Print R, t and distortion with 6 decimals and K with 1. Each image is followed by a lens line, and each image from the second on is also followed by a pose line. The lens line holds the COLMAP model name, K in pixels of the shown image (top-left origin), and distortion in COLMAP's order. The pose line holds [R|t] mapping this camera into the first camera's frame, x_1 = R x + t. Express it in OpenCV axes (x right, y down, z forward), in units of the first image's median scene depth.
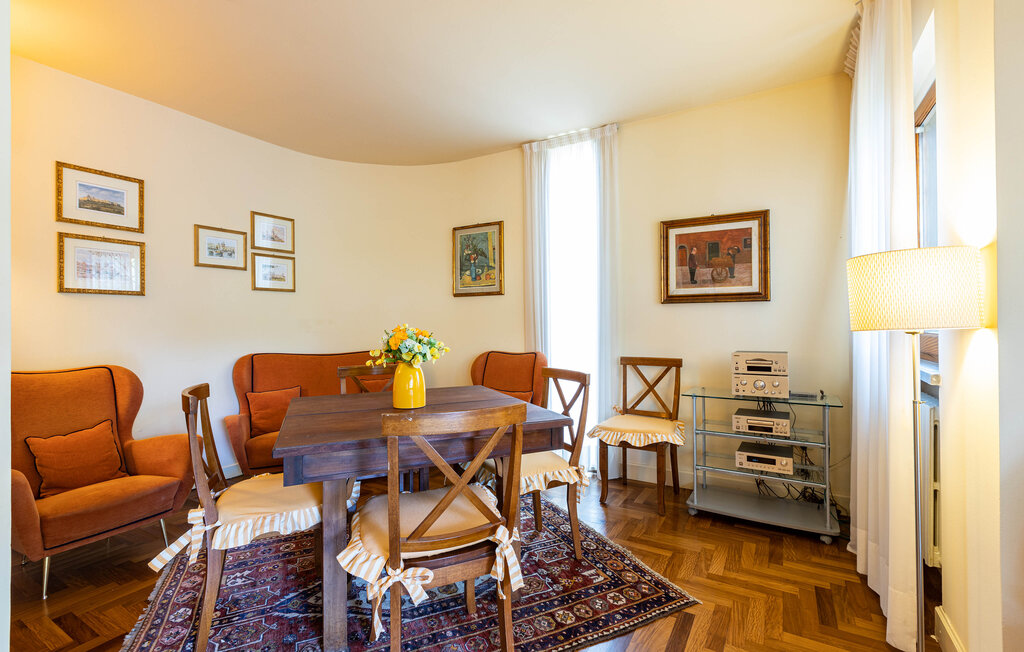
lens RADIAL K [[462.3, 0, 512.0], [0, 462.3, 326.0], [0, 0, 1]] dist [0.001616, -0.000265]
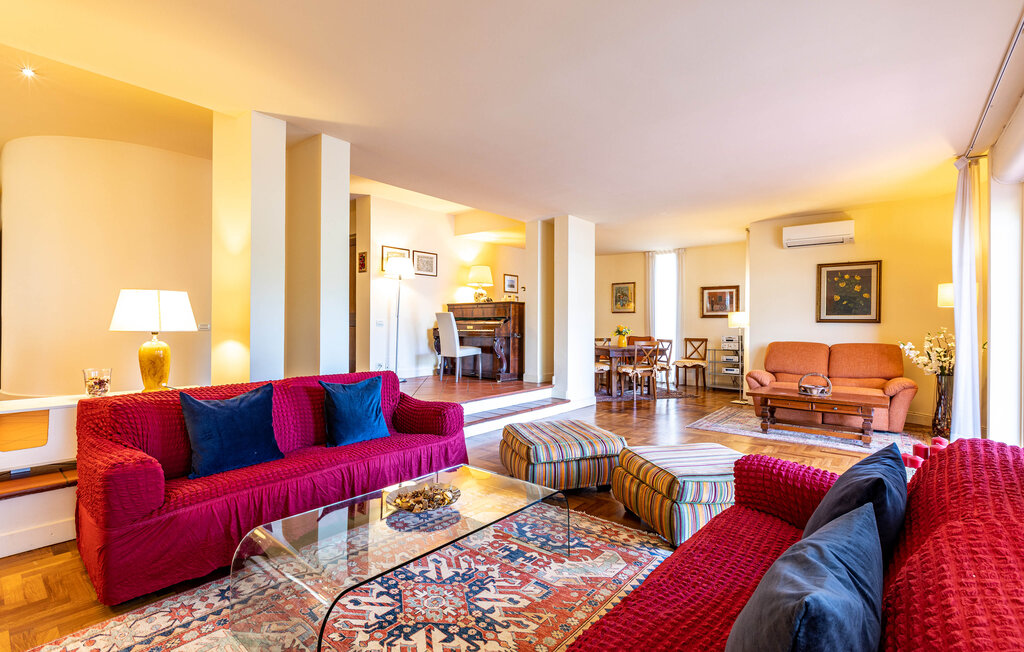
lens RADIAL K [[462.3, 0, 512.0], [0, 462.3, 326.0], [0, 0, 1]] dist [0.001616, -0.000265]
pose [[0.986650, 0.012157, -0.162403, -0.318569], [-0.012122, 0.999926, 0.001206, 0.007713], [0.162406, 0.000779, 0.986724, -1.817930]]
